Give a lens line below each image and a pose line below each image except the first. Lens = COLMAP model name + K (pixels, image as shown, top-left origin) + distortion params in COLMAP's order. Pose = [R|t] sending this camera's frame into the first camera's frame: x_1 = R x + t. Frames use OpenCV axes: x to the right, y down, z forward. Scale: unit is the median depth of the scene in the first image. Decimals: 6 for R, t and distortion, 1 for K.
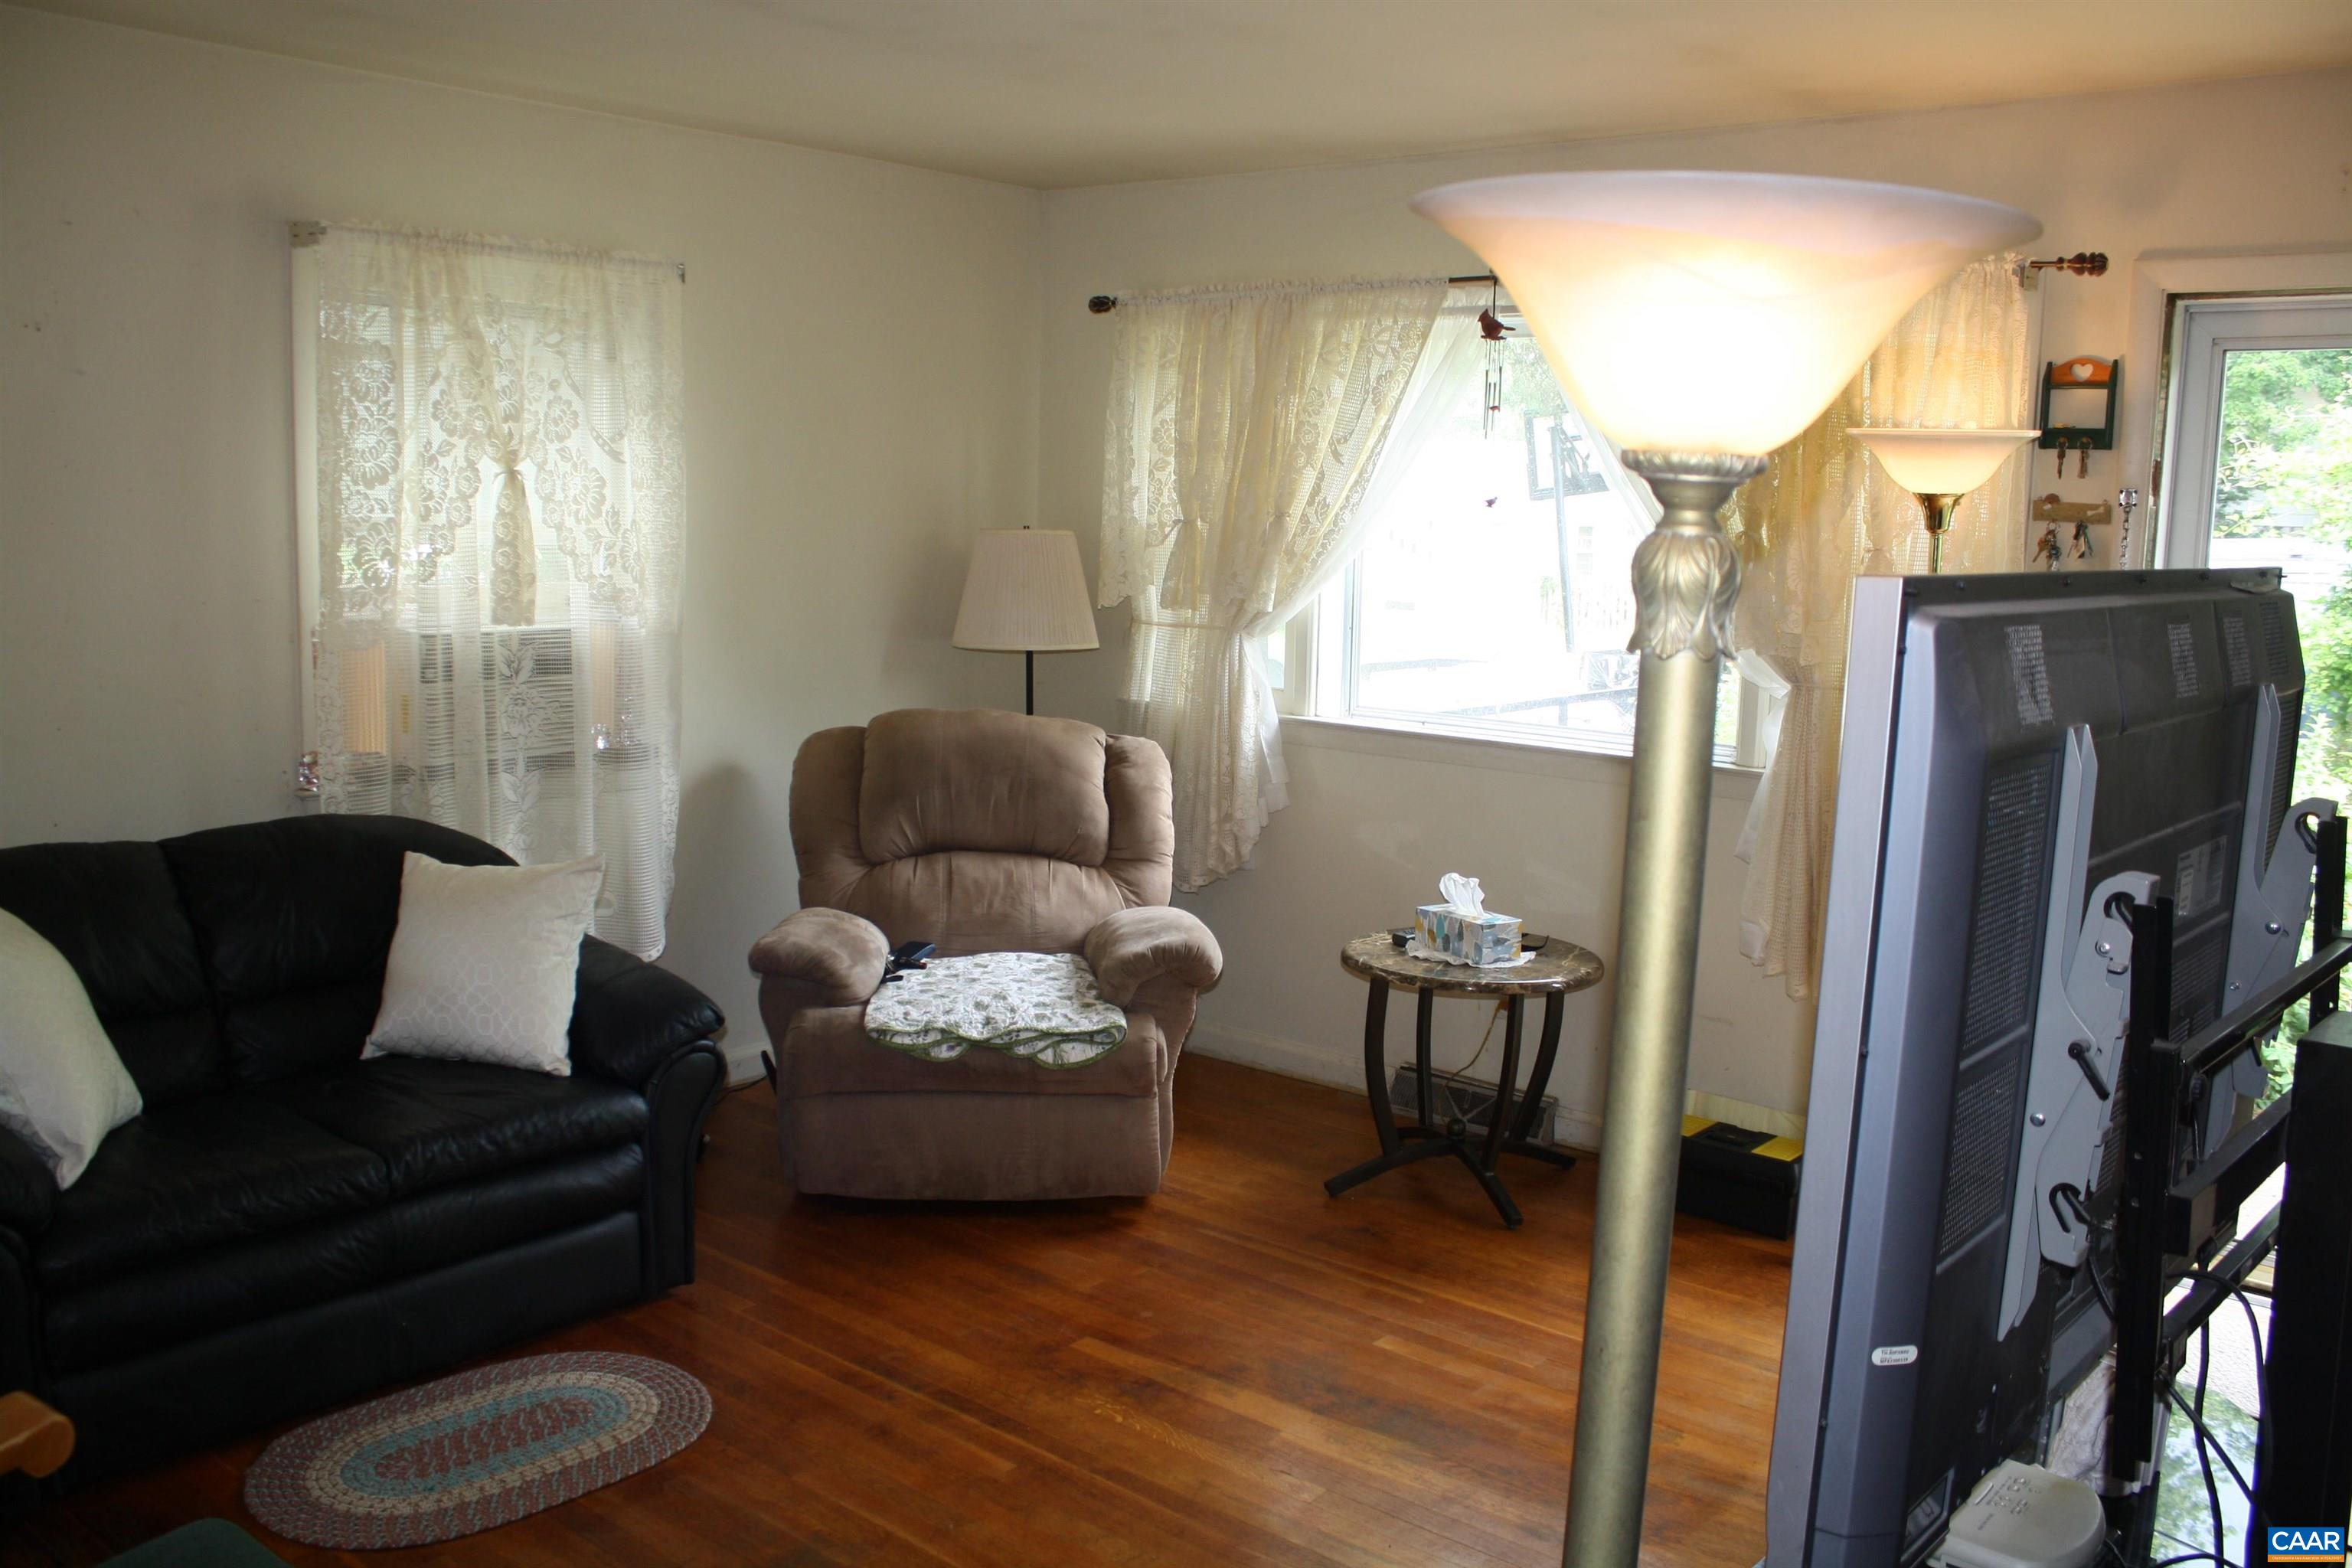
lens RADIAL K [[1982.7, 0, 1176.0], [0, 1982.7, 784.0], [0, 0, 1]] dist [-0.167500, 0.149603]
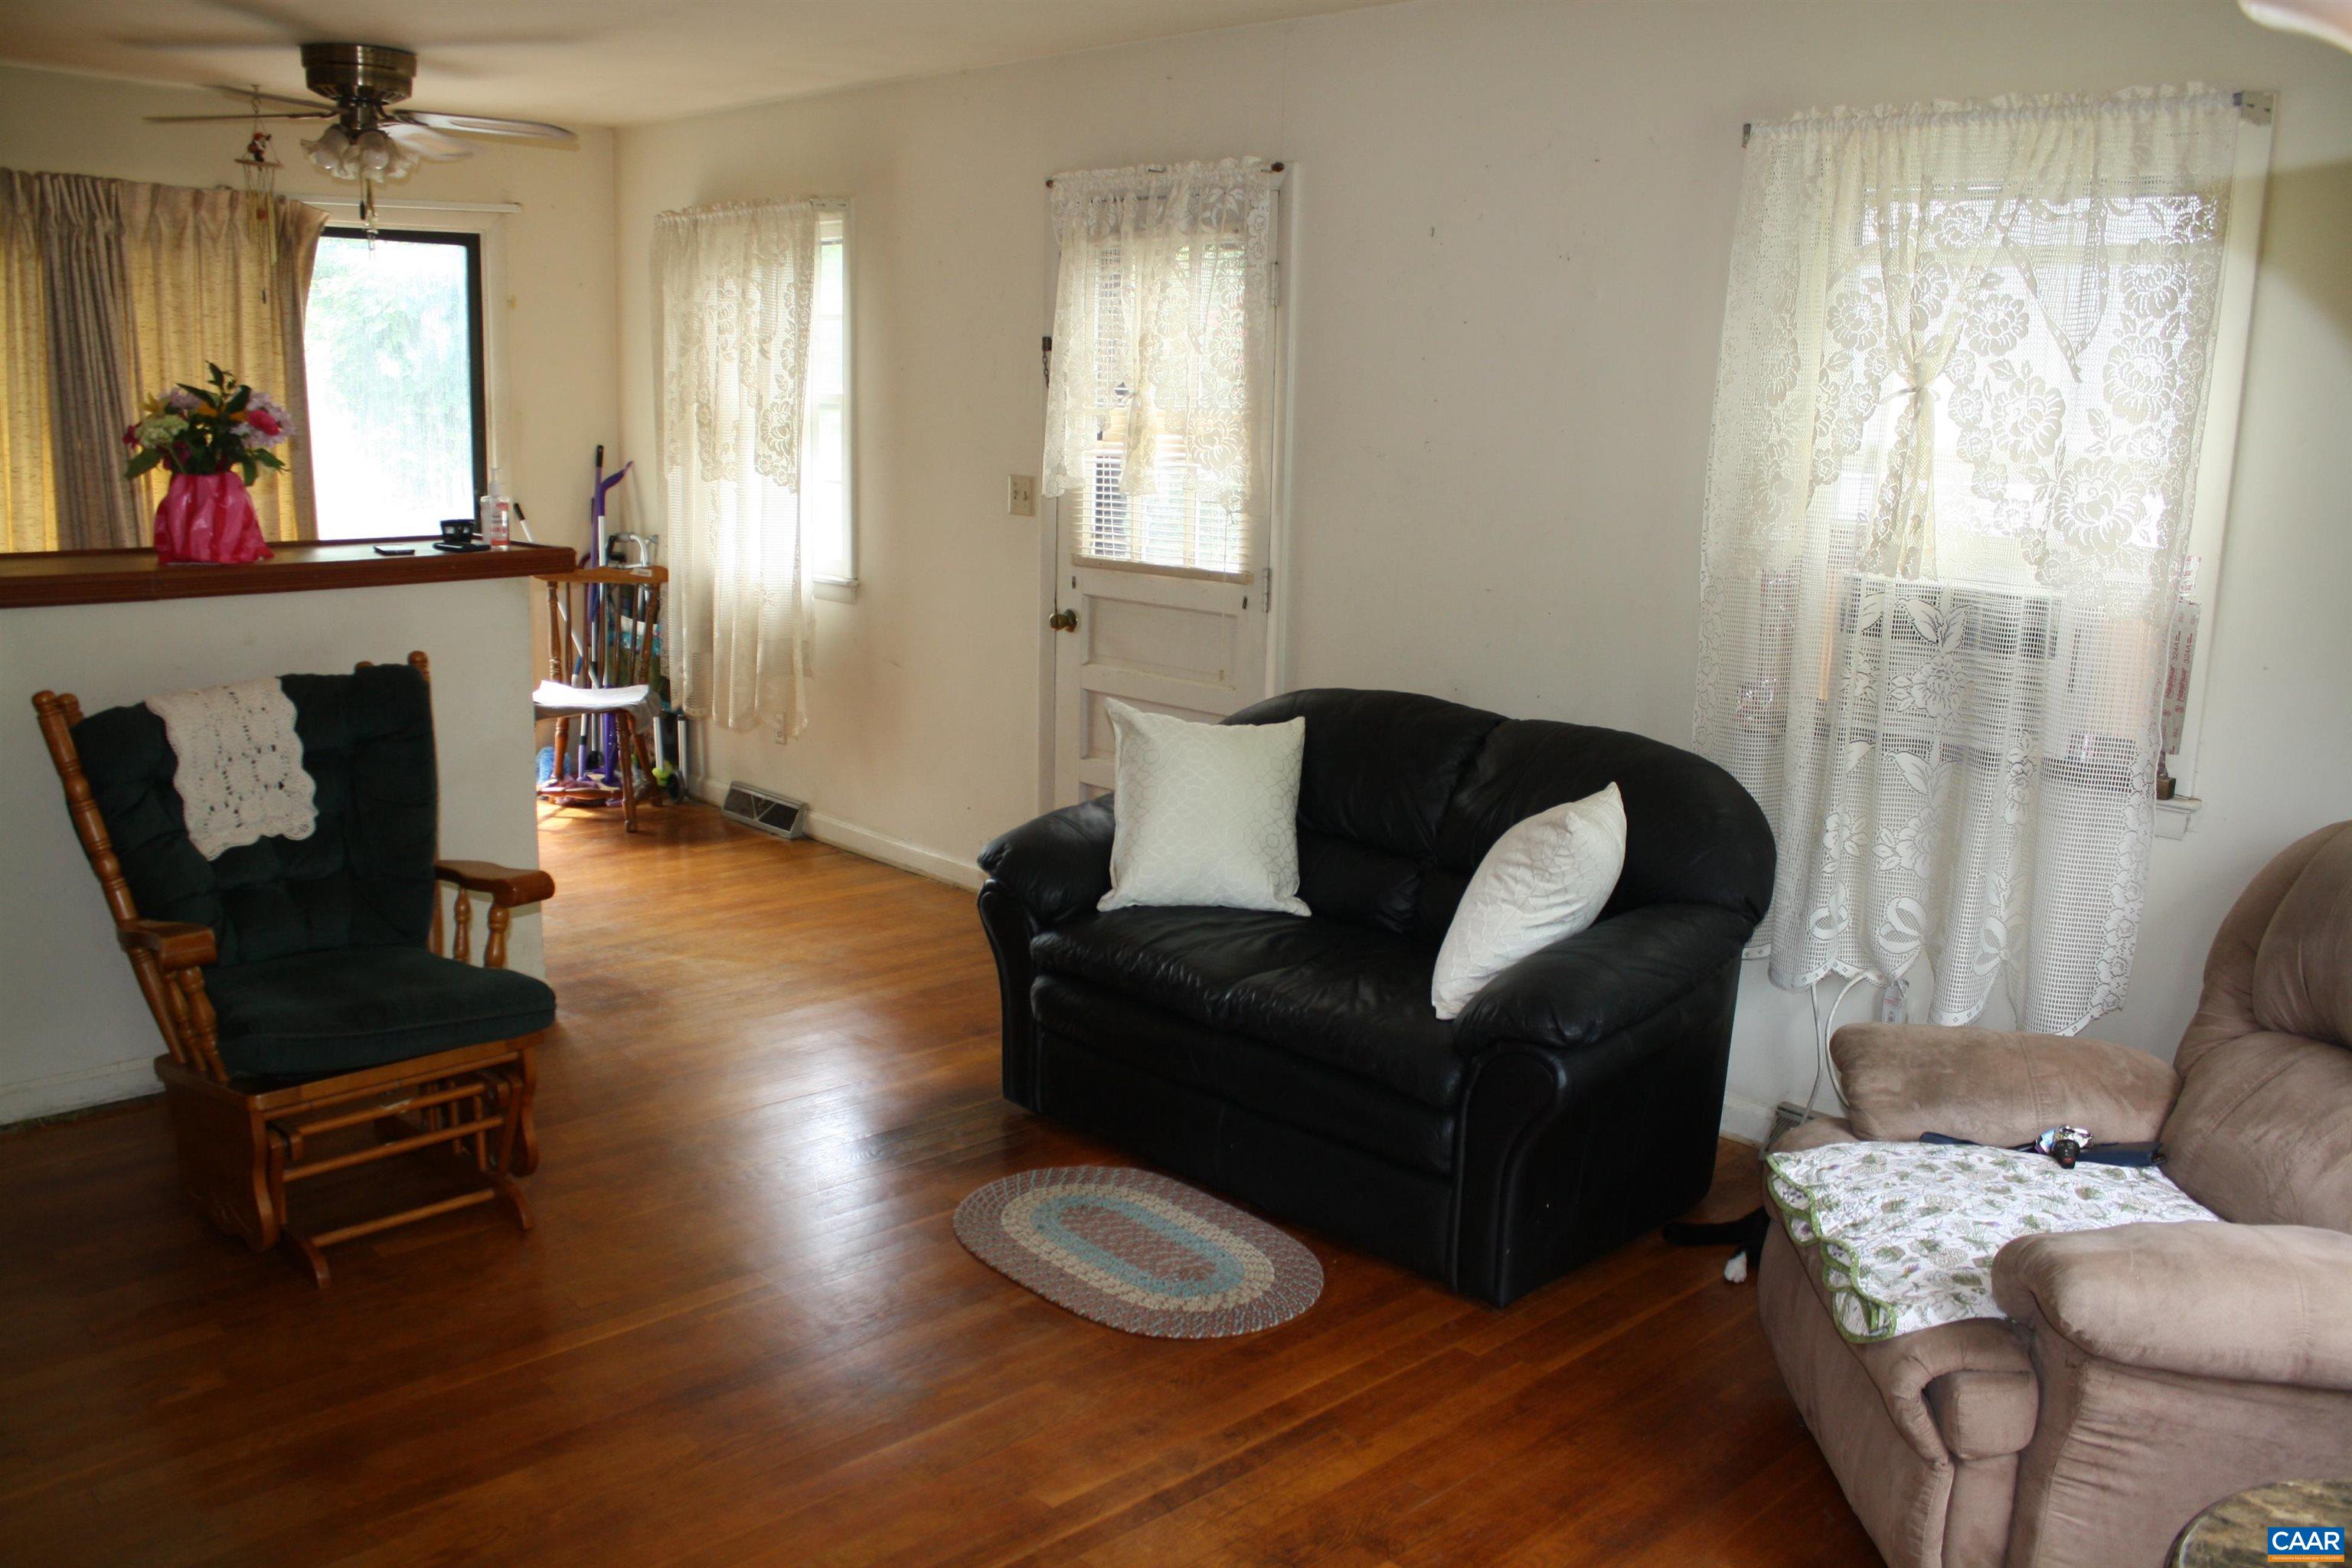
lens RADIAL K [[1982.7, 0, 1176.0], [0, 1982.7, 784.0], [0, 0, 1]] dist [-0.167500, 0.149603]
pose [[-0.127860, 0.170635, -0.977003, 0.528594], [-0.169967, 0.966746, 0.191087, -0.102875], [0.977120, 0.190490, -0.094606, 0.805297]]
